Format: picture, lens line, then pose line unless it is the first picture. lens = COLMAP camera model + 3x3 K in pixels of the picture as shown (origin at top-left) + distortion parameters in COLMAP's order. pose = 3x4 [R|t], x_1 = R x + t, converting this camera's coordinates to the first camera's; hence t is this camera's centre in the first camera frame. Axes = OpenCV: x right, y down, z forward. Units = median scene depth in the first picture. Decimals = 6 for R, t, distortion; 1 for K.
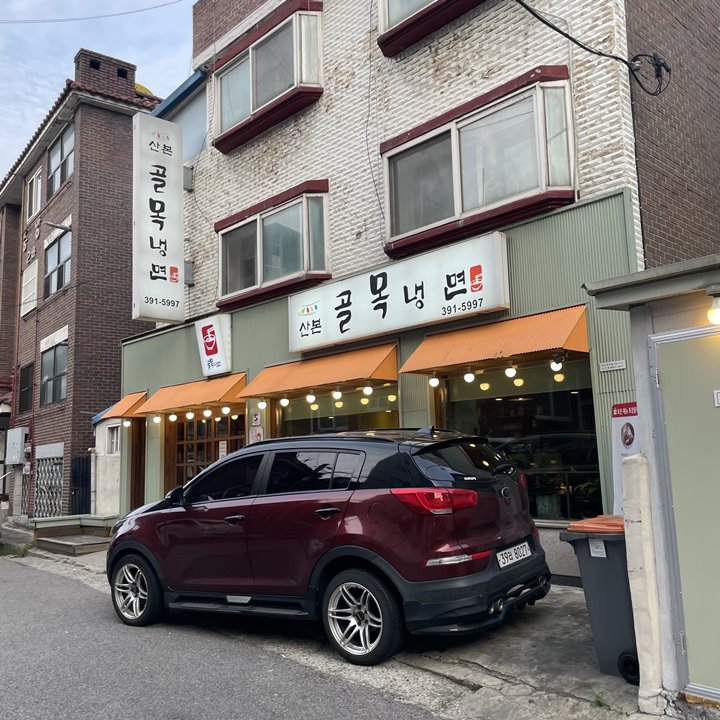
lens RADIAL K [[703.7, 0, 360.0], [0, 703.7, 360.0], [0, 0, 1]] dist [0.076864, -0.108690]
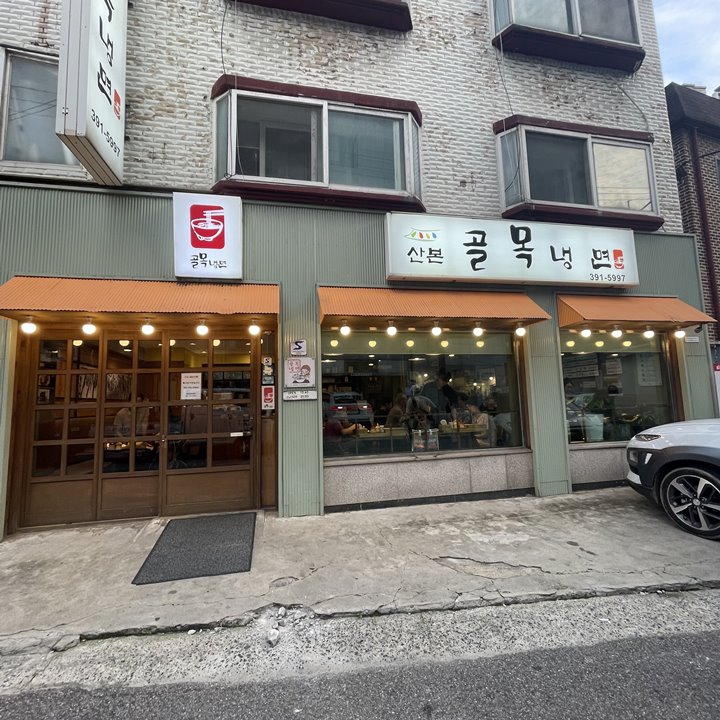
lens RADIAL K [[383.7, 0, 360.0], [0, 383.7, 360.0], [0, 0, 1]] dist [-0.012024, 0.001202]
pose [[0.535072, 0.105137, 0.838239, -0.537836], [-0.111850, 0.992307, -0.053065, 0.130100], [-0.837370, -0.065363, 0.542715, 0.818804]]
